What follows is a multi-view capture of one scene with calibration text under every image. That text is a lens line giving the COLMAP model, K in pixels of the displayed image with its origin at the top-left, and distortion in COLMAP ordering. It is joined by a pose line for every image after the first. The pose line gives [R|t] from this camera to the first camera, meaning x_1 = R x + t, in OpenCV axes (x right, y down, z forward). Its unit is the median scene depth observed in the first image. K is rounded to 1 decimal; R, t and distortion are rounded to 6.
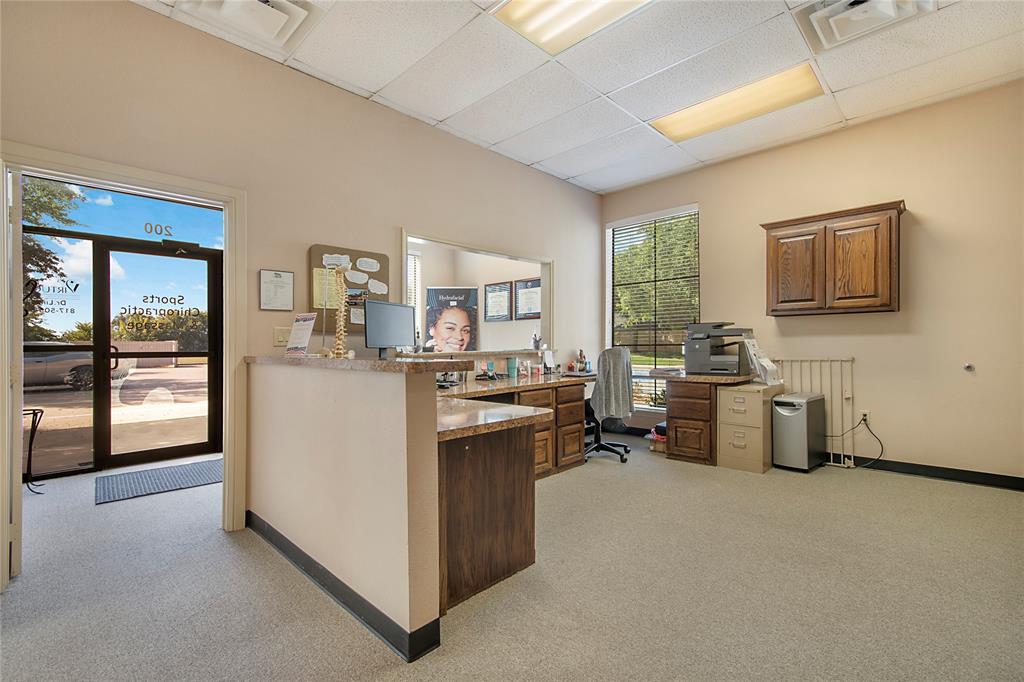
lens RADIAL K [[459.6, 0, 512.0], [0, 459.6, 341.0], [0, 0, 1]] dist [0.003664, 0.000036]
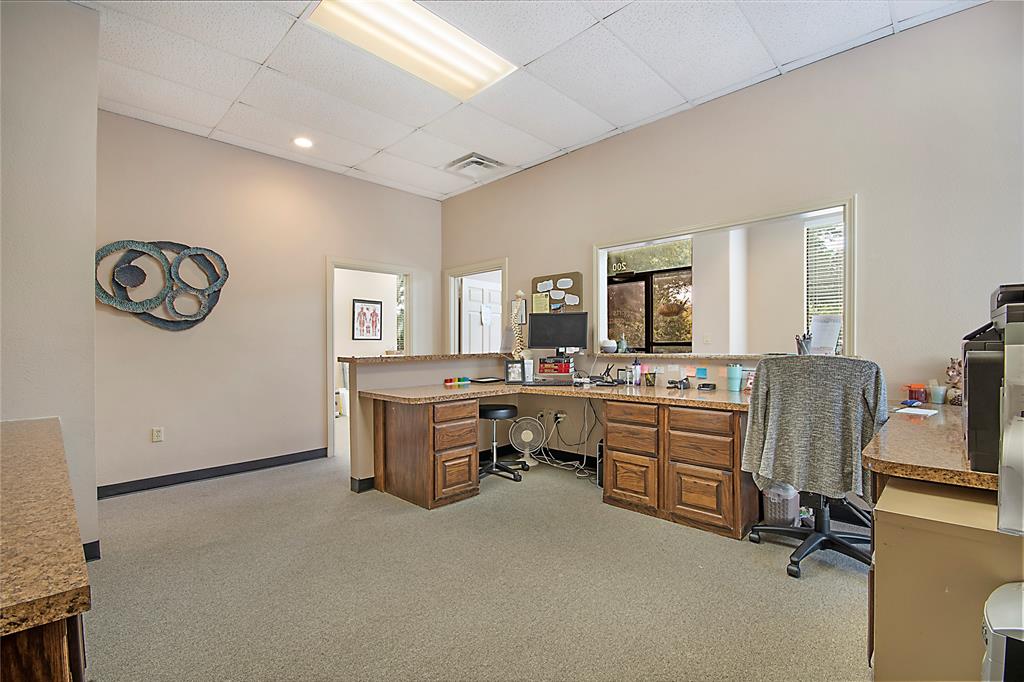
lens RADIAL K [[455.3, 0, 512.0], [0, 455.3, 341.0], [0, 0, 1]] dist [-0.012584, -0.000080]
pose [[0.004342, 0.001075, -0.999990, 0.951091], [0.011799, 0.999930, 0.001127, -0.009574], [0.999921, -0.011803, 0.004329, 0.849190]]
